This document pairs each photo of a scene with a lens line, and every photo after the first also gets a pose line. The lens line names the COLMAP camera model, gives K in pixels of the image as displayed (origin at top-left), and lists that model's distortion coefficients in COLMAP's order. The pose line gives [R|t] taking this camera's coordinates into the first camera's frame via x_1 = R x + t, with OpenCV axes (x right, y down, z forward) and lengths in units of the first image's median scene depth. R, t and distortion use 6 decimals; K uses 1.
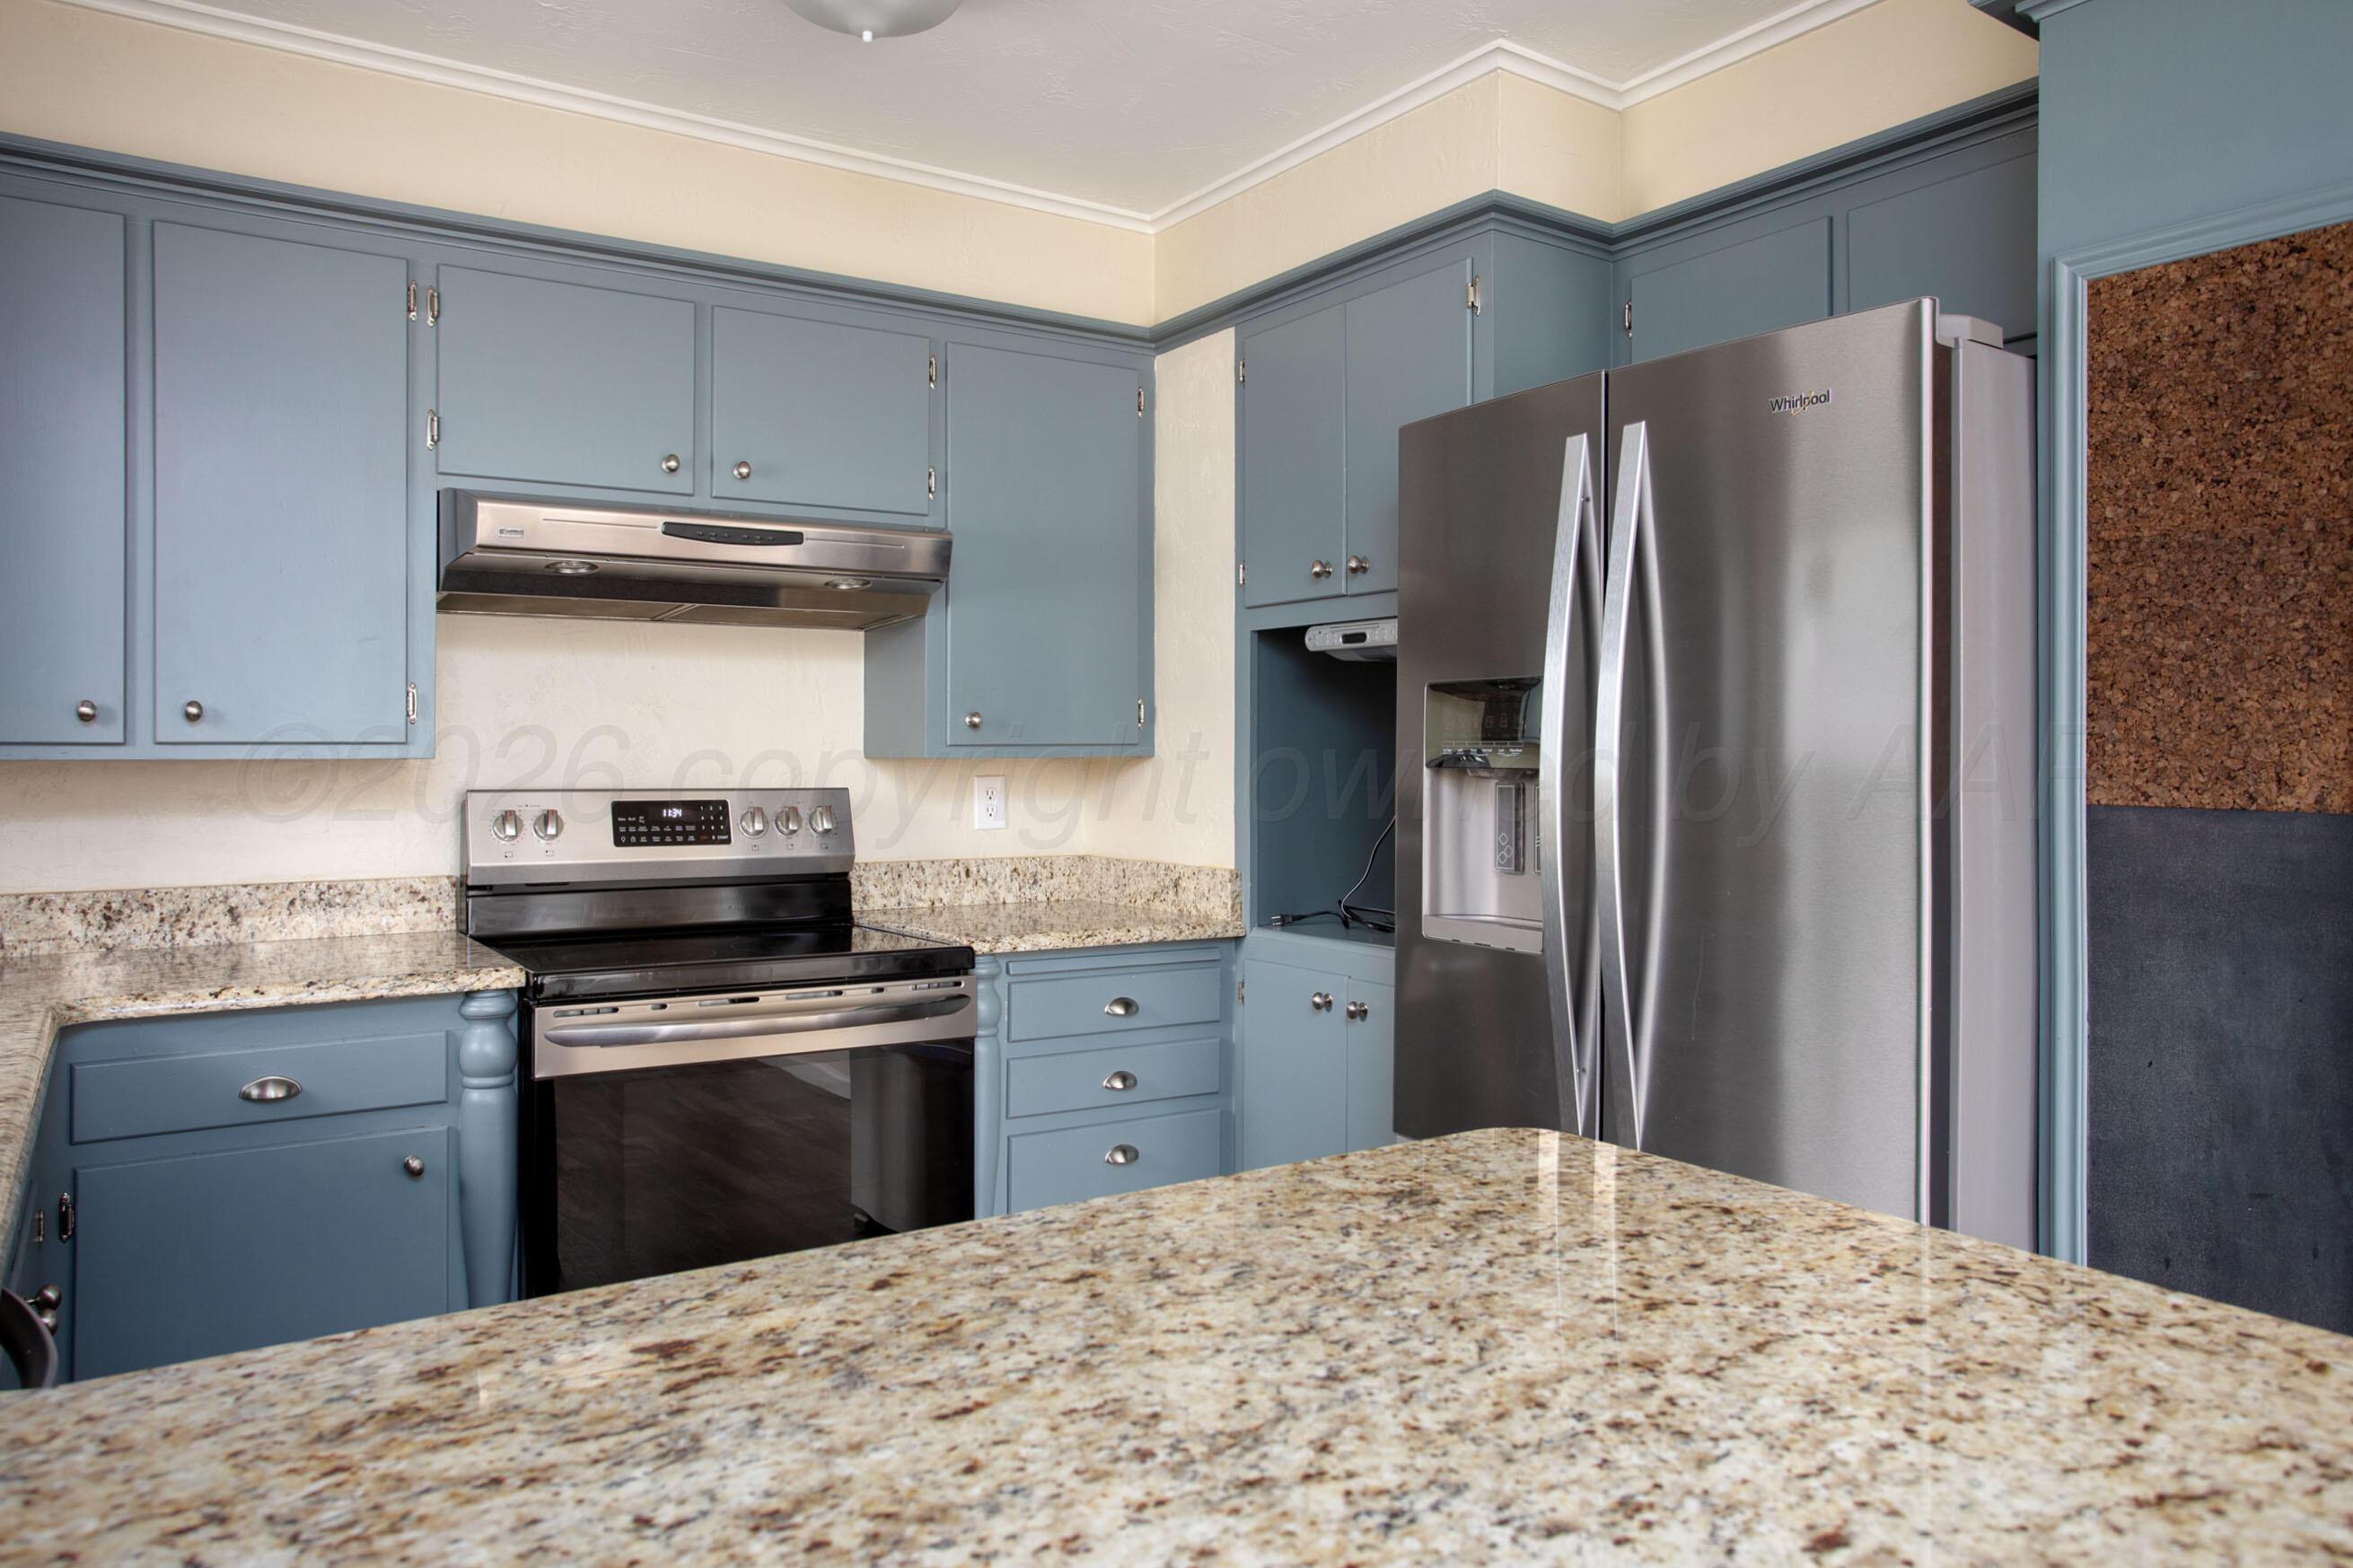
lens RADIAL K [[1594.1, 0, 1176.5], [0, 1594.1, 784.0], [0, 0, 1]] dist [-0.053258, 0.072277]
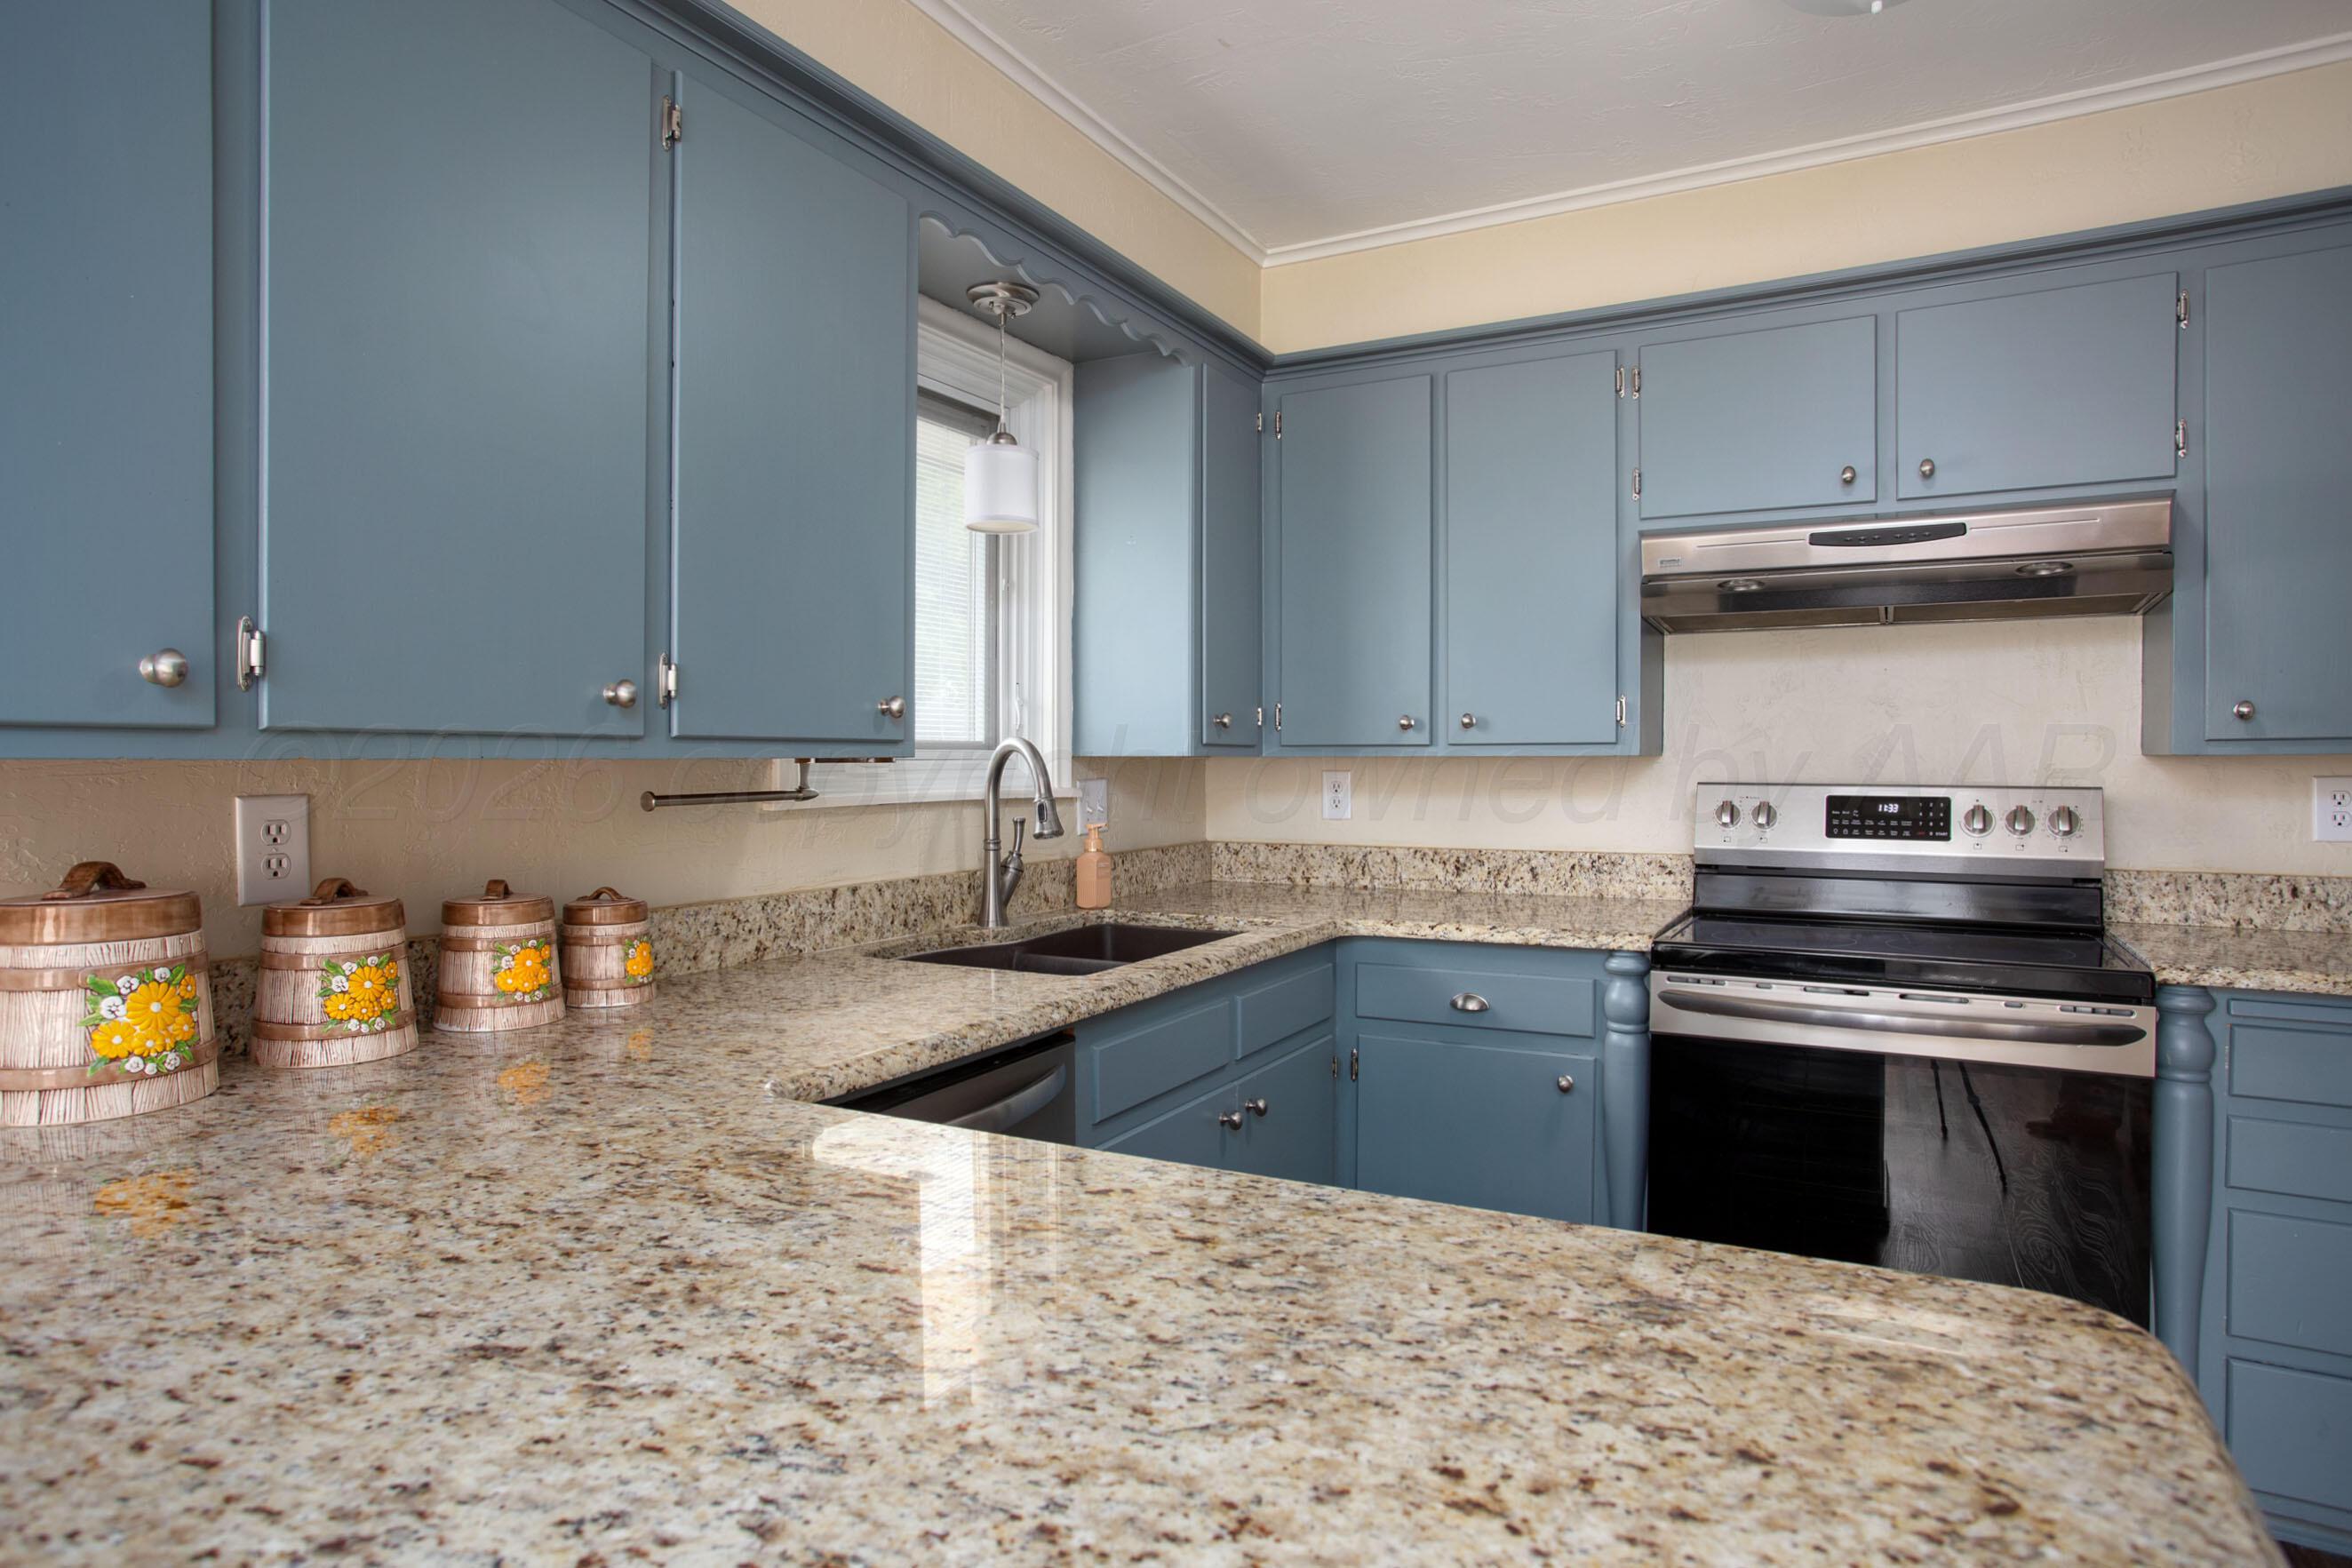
lens RADIAL K [[1358.2, 0, 1179.6], [0, 1358.2, 765.2], [0, 0, 1]] dist [-0.072464, 0.049731]
pose [[0.470640, 0.005897, -0.882305, 0.682755], [-0.013217, 0.999913, -0.000368, -0.009635], [0.882226, 0.011834, 0.470677, 0.513397]]
